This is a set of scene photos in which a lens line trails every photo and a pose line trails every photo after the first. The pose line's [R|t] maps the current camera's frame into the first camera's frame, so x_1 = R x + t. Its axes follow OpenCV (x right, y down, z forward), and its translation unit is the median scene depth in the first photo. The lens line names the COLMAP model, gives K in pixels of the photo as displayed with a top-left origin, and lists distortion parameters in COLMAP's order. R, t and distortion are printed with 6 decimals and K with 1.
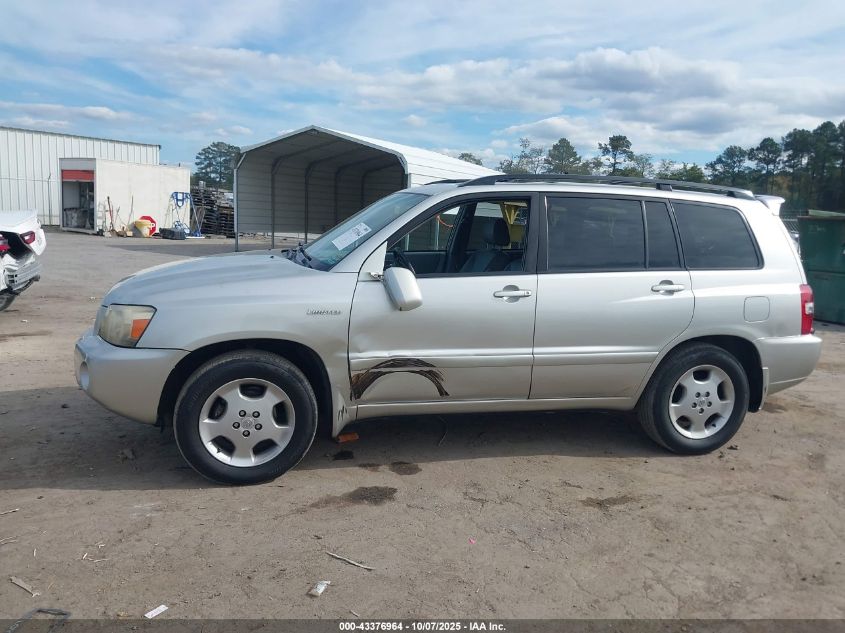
lens RADIAL K [[636.8, 0, 422.5], [0, 636.8, 316.5], [0, 0, 1]] dist [0.041968, -0.002173]
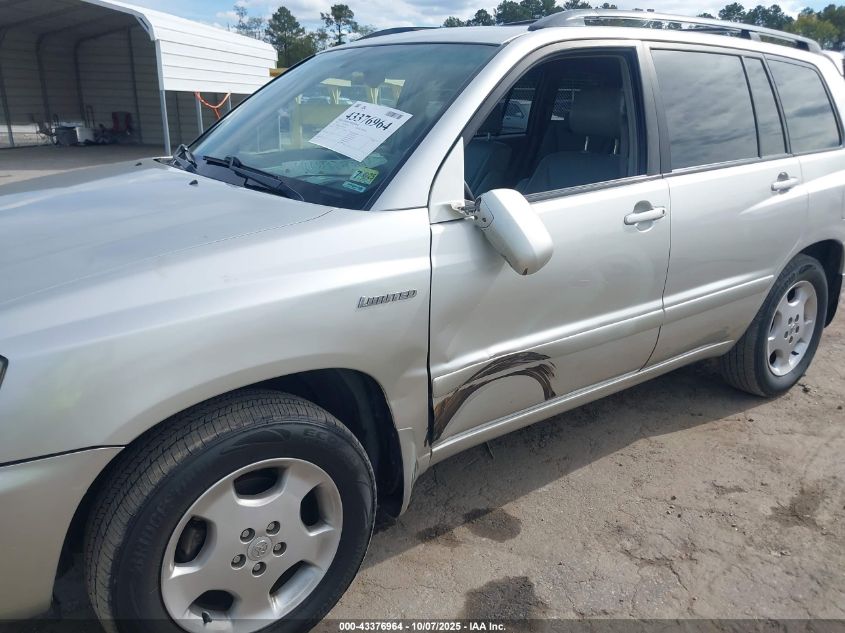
lens RADIAL K [[664.8, 0, 422.5], [0, 664.8, 316.5], [0, 0, 1]] dist [-0.001737, 0.005692]
pose [[0.924721, -0.152504, 0.348760, -0.290204], [0.092725, 0.978883, 0.182184, -0.077712], [-0.369179, -0.136130, 0.919334, 0.492688]]
